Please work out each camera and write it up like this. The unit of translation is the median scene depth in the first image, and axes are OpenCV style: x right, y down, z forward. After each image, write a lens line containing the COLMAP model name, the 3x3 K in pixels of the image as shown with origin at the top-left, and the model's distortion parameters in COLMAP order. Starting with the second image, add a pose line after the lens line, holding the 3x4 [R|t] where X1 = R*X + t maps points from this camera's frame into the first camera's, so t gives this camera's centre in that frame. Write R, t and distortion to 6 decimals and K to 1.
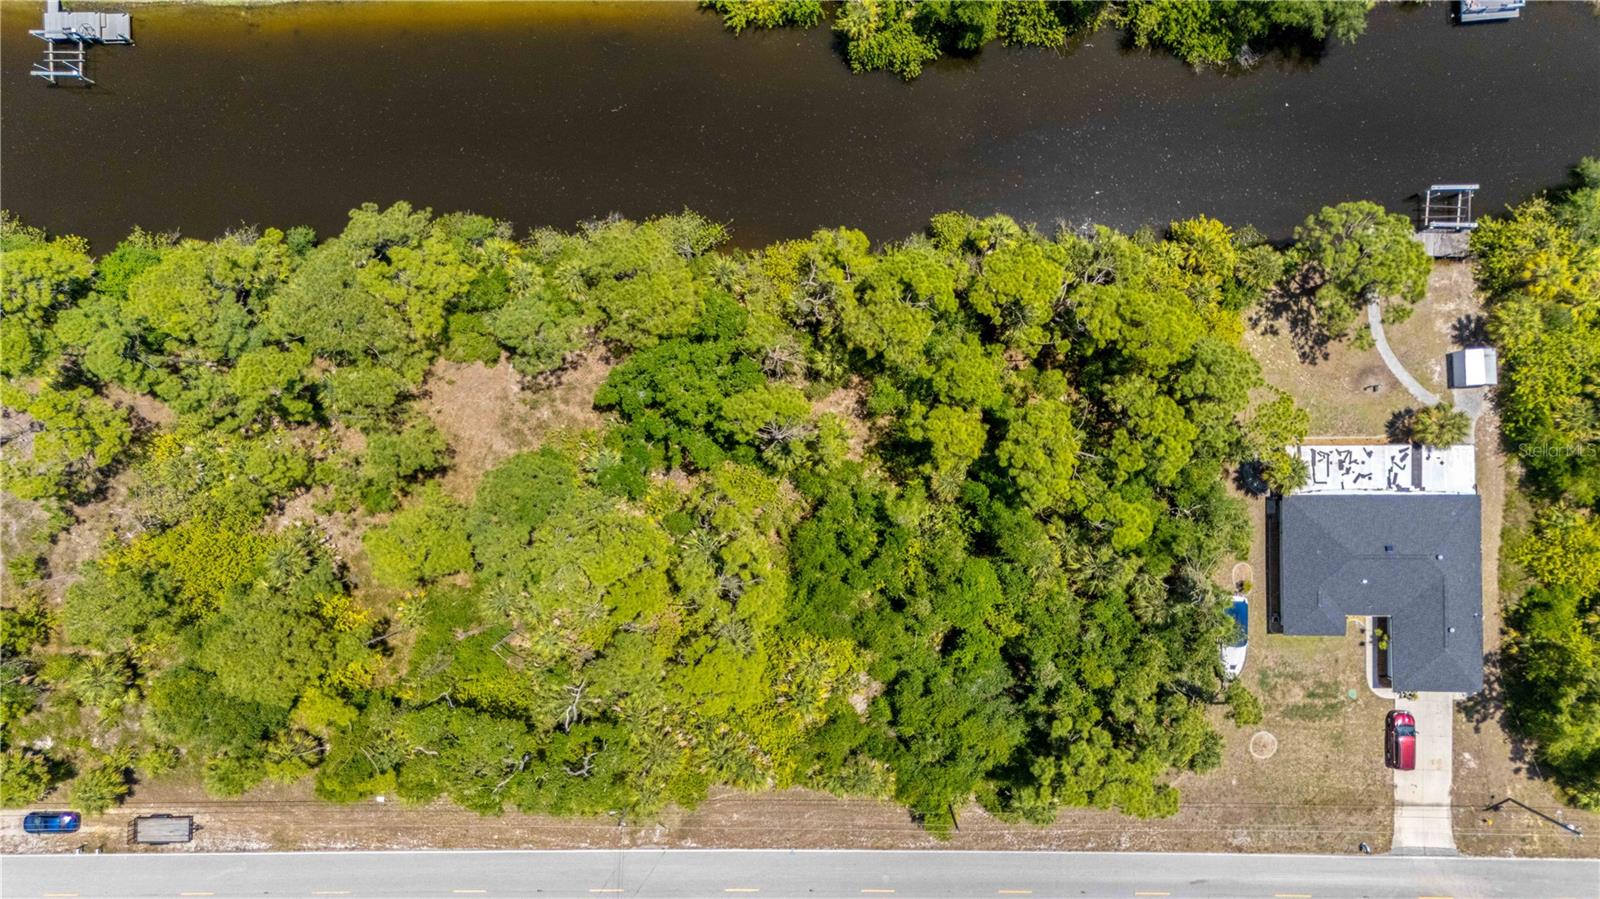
lens RADIAL K [[1174.6, 0, 800.0], [0, 1174.6, 449.5], [0, 0, 1]] dist [0.094033, -0.072301]
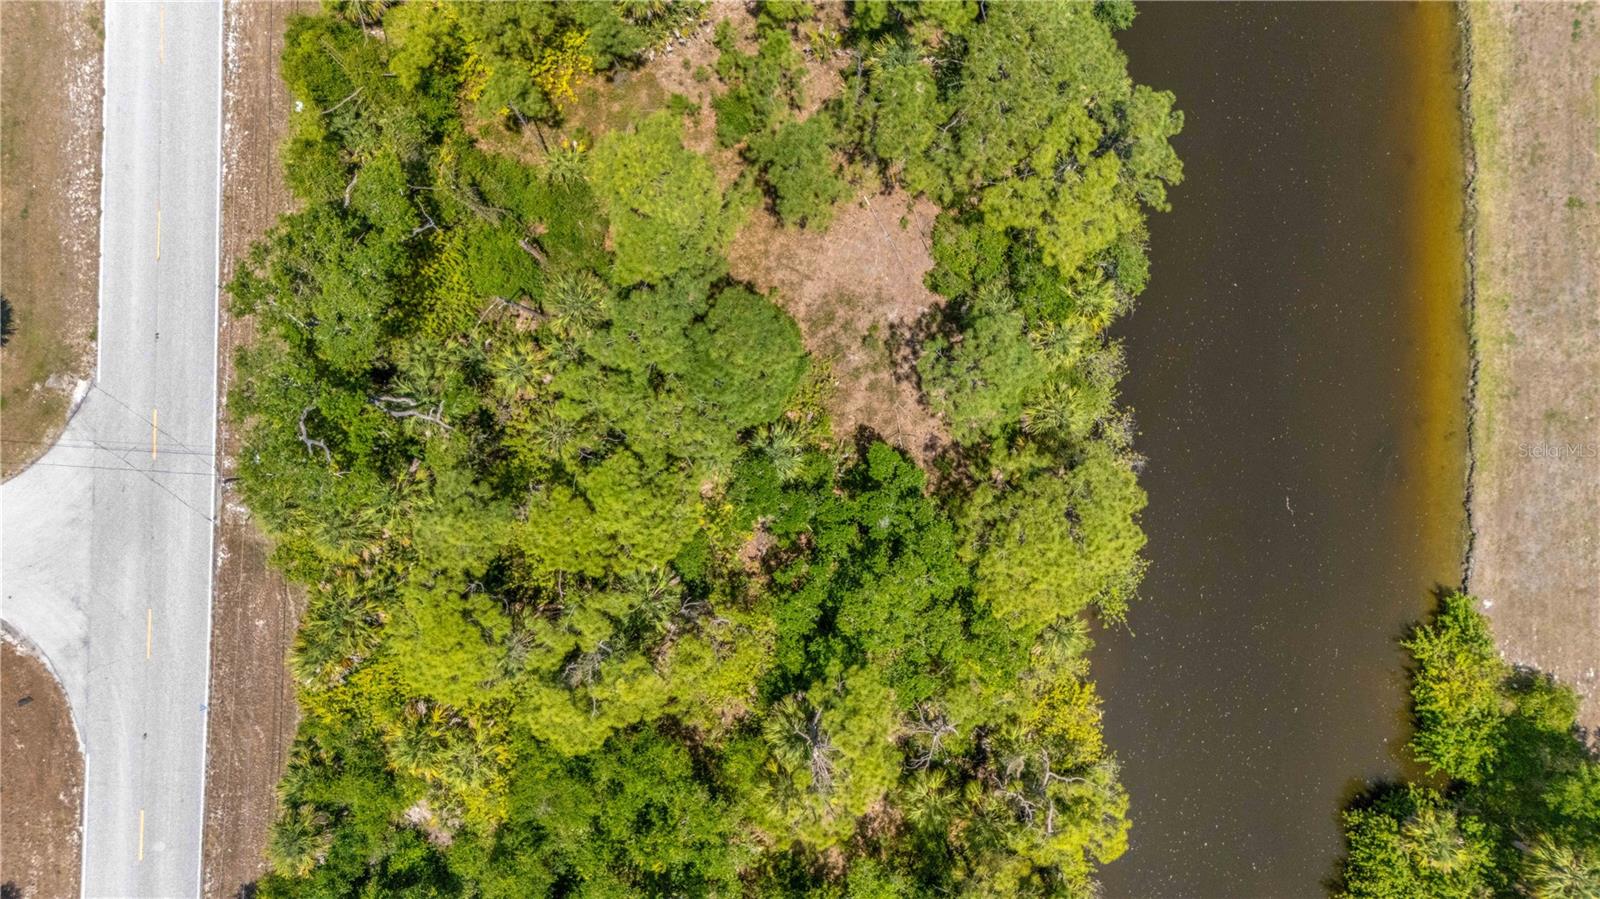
lens RADIAL K [[1174.6, 0, 800.0], [0, 1174.6, 449.5], [0, 0, 1]] dist [0.094033, -0.072301]
pose [[-0.019296, 0.999811, 0.002458, -0.164101], [-0.999804, -0.019285, -0.004441, 0.004139], [-0.004392, -0.002543, 0.999987, 0.315150]]
